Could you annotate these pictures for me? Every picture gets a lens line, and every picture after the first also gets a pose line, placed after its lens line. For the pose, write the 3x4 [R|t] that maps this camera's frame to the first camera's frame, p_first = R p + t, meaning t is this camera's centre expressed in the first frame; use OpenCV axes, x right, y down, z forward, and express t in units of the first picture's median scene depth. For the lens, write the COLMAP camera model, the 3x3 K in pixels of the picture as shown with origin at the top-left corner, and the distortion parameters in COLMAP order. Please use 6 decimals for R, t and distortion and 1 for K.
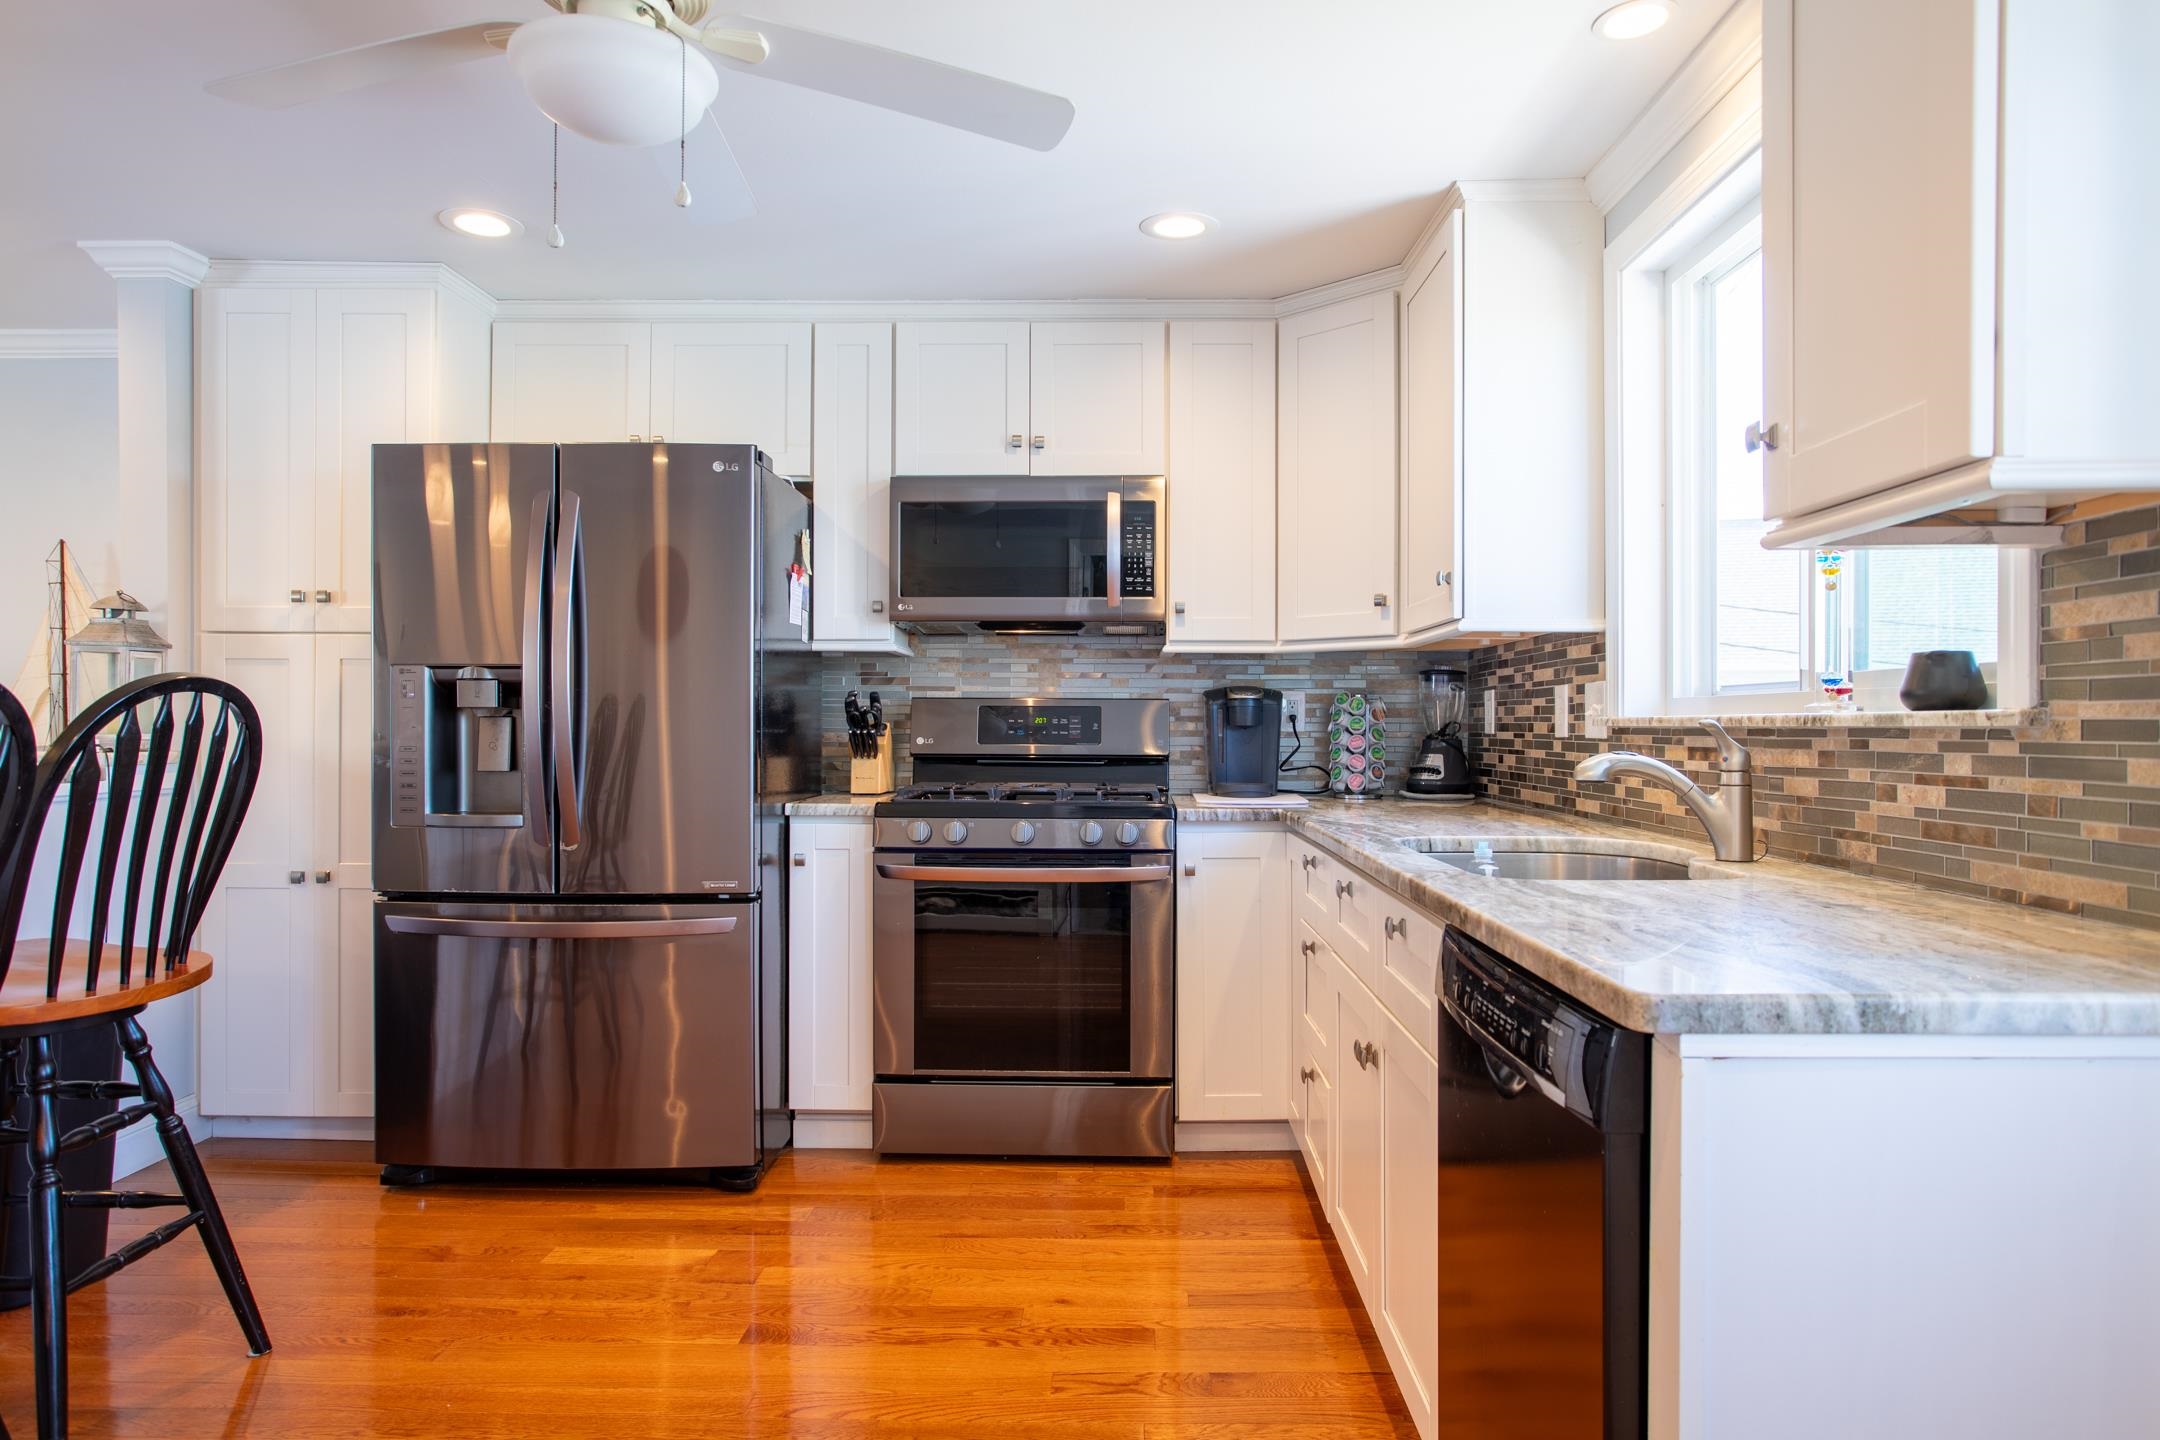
lens RADIAL K [[1330.8, 0, 1120.3], [0, 1330.8, 725.2], [0, 0, 1]] dist [-0.025632, 0.013673]
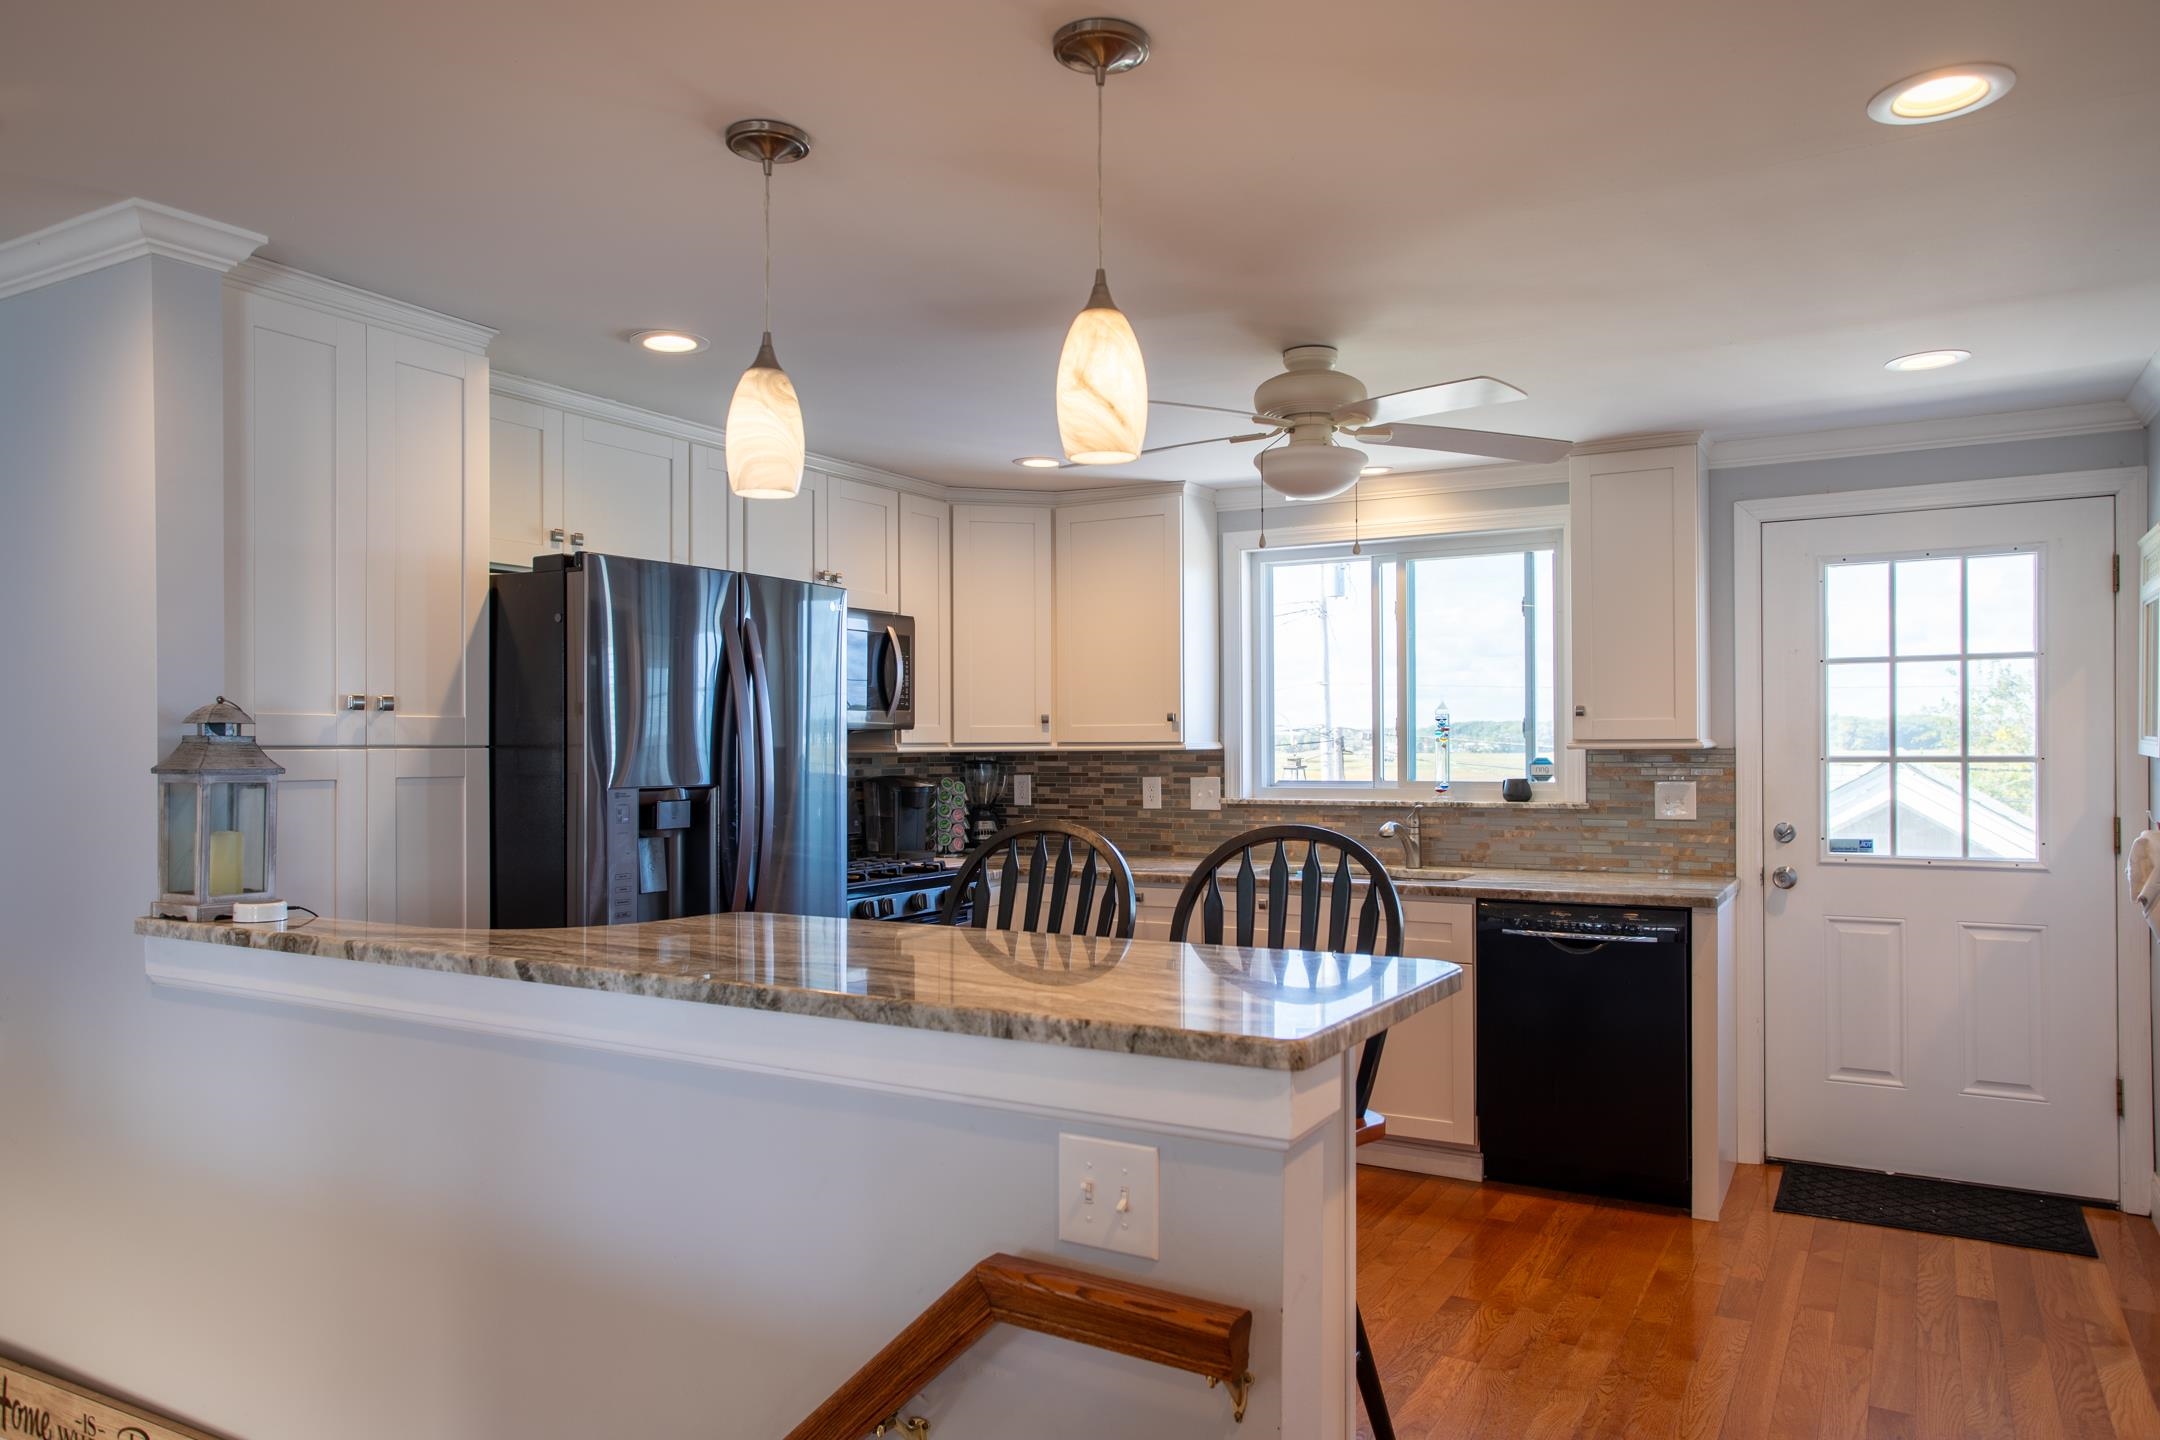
lens RADIAL K [[1470.9, 0, 1100.6], [0, 1470.9, 736.8], [0, 0, 1]] dist [-0.009853, 0.004949]
pose [[0.481122, -0.002716, 0.876650, -1.212298], [0.006483, 0.999979, -0.000460, -0.074475], [-0.876630, 0.005905, 0.481129, 0.170667]]
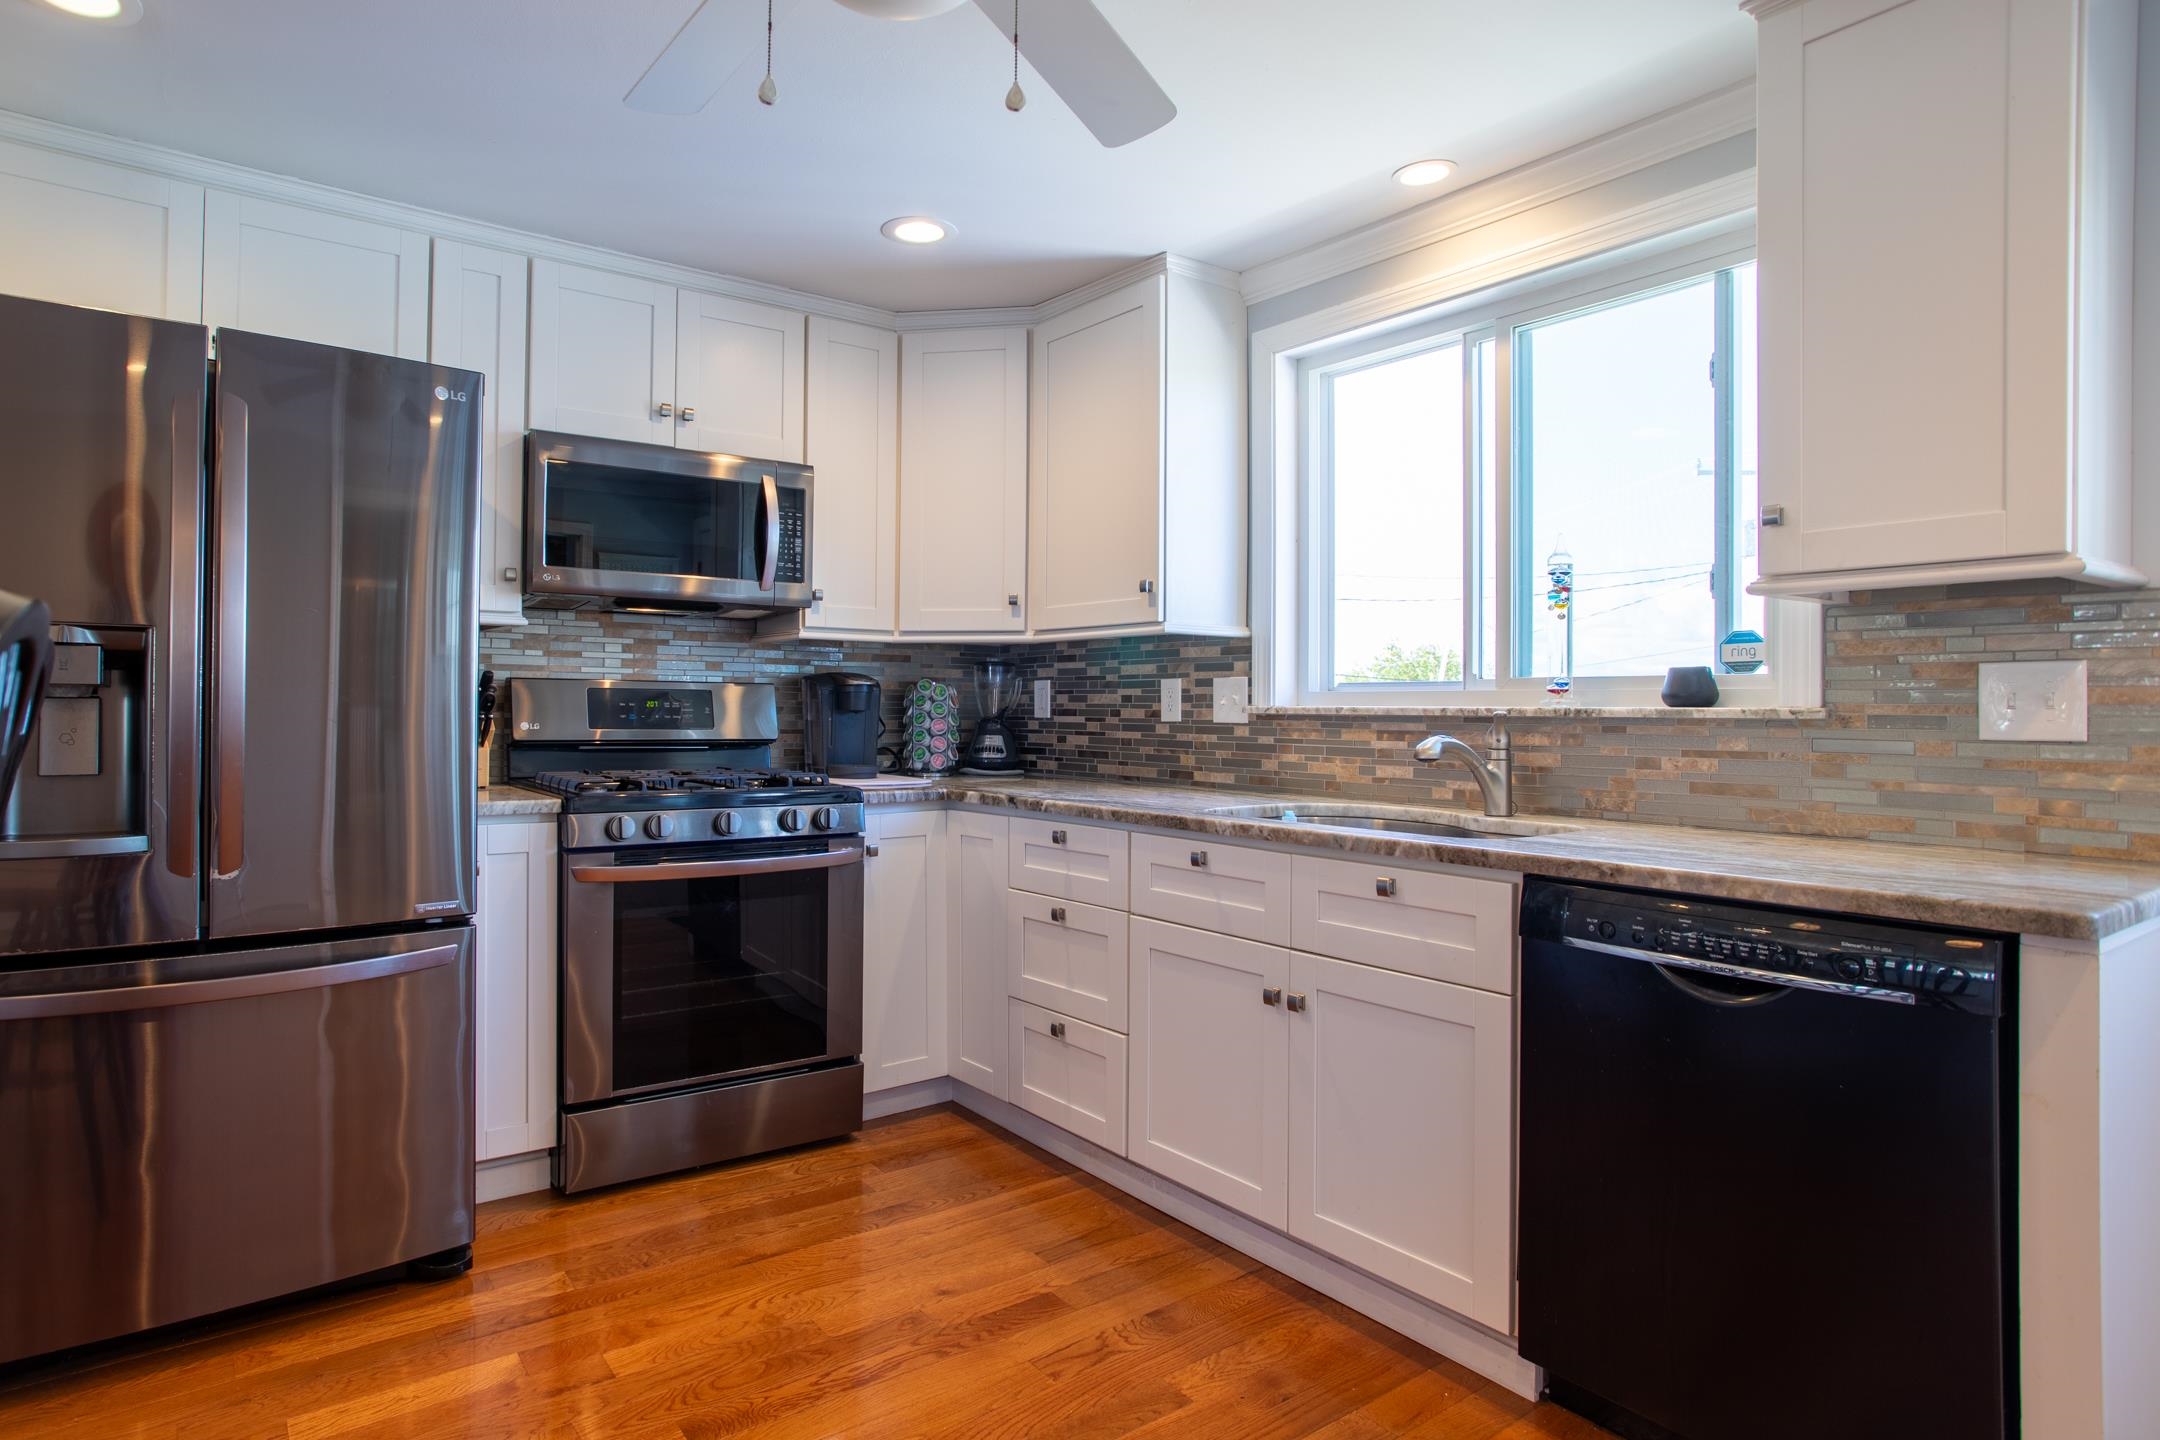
lens RADIAL K [[1176.1, 0, 972.7], [0, 1176.1, 695.7], [0, 0, 1]] dist [-0.029670, 0.015301]
pose [[0.817201, 0.009074, 0.576282, -0.413518], [-0.005671, 0.999954, -0.007703, -0.004889], [-0.576325, 0.003027, 0.817215, 0.208384]]
